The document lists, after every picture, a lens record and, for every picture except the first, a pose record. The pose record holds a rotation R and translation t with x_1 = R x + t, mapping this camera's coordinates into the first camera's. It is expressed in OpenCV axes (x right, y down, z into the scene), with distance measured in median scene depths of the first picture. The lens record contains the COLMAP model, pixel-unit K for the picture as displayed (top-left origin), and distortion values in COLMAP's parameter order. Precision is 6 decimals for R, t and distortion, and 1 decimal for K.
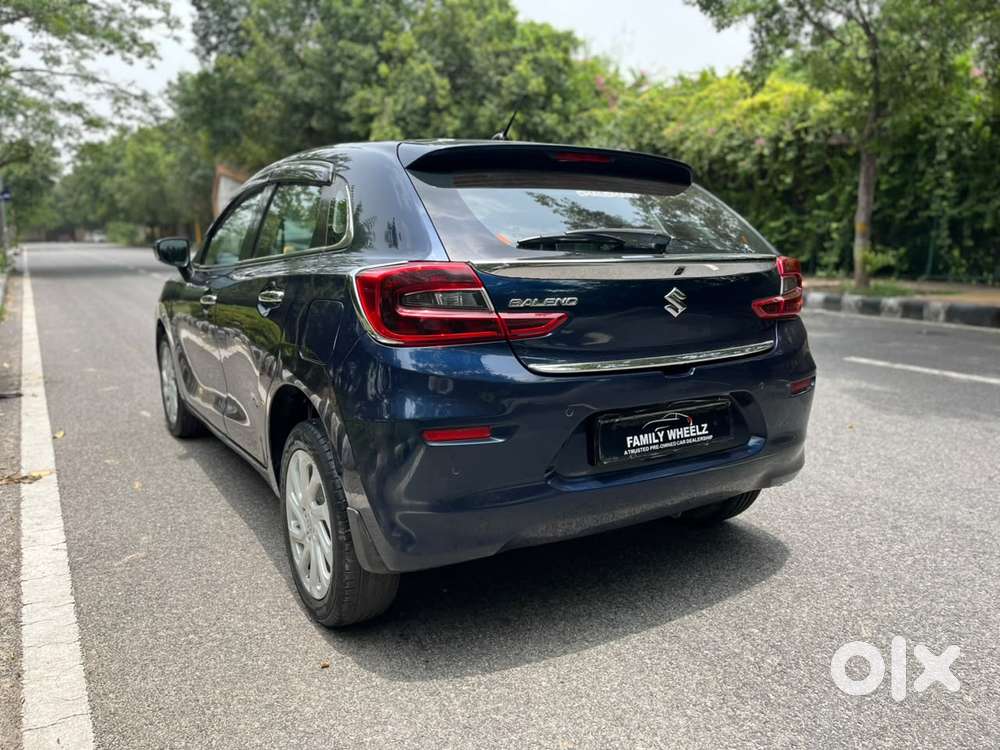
lens RADIAL K [[762.8, 0, 499.6], [0, 762.8, 374.0], [0, 0, 1]] dist [0.058569, -0.068685]
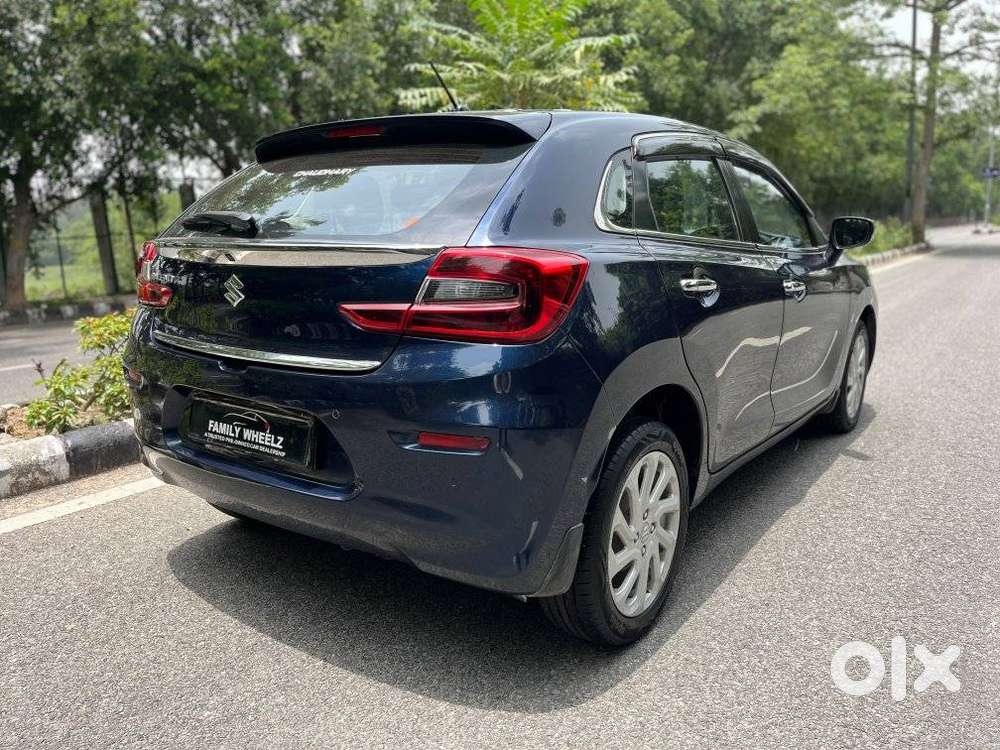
lens RADIAL K [[758.5, 0, 498.2], [0, 758.5, 378.5], [0, 0, 1]] dist [0.089142, -0.126262]
pose [[0.380498, 0.184524, -0.906186, 0.138736], [-0.152805, 0.978967, 0.135183, -0.018822], [0.912070, 0.087033, 0.400691, 0.107284]]
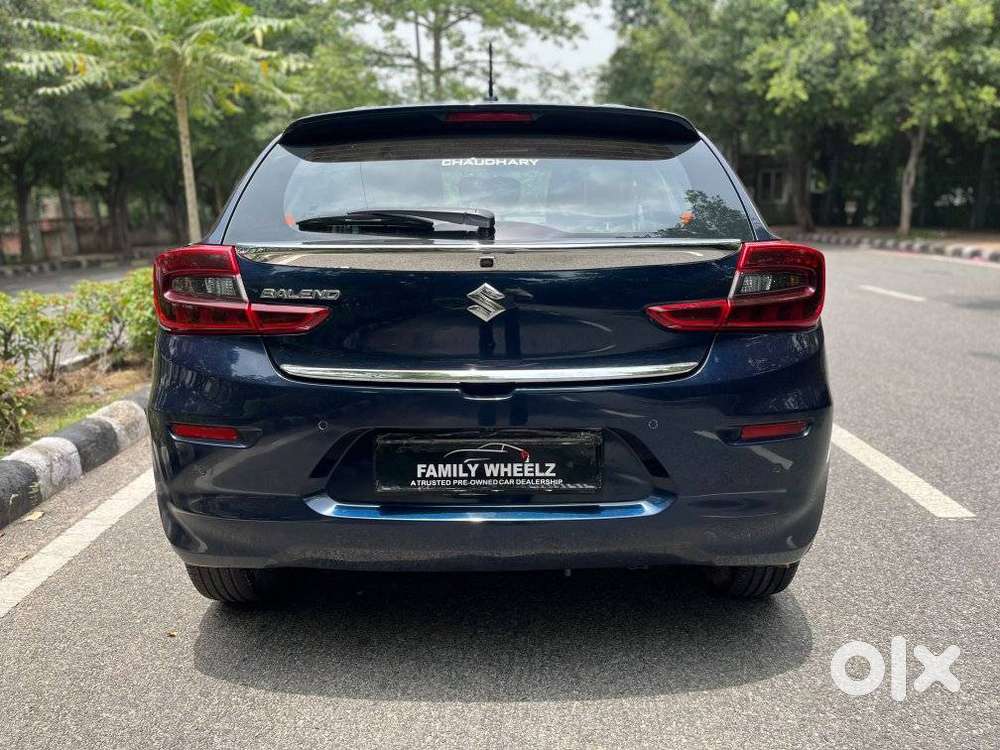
lens RADIAL K [[758.5, 0, 498.2], [0, 758.5, 378.5], [0, 0, 1]] dist [0.089142, -0.126262]
pose [[0.849177, 0.106481, -0.517262, 0.074362], [-0.082782, 0.994193, 0.068759, -0.008167], [0.521580, -0.015569, 0.853060, 0.040488]]
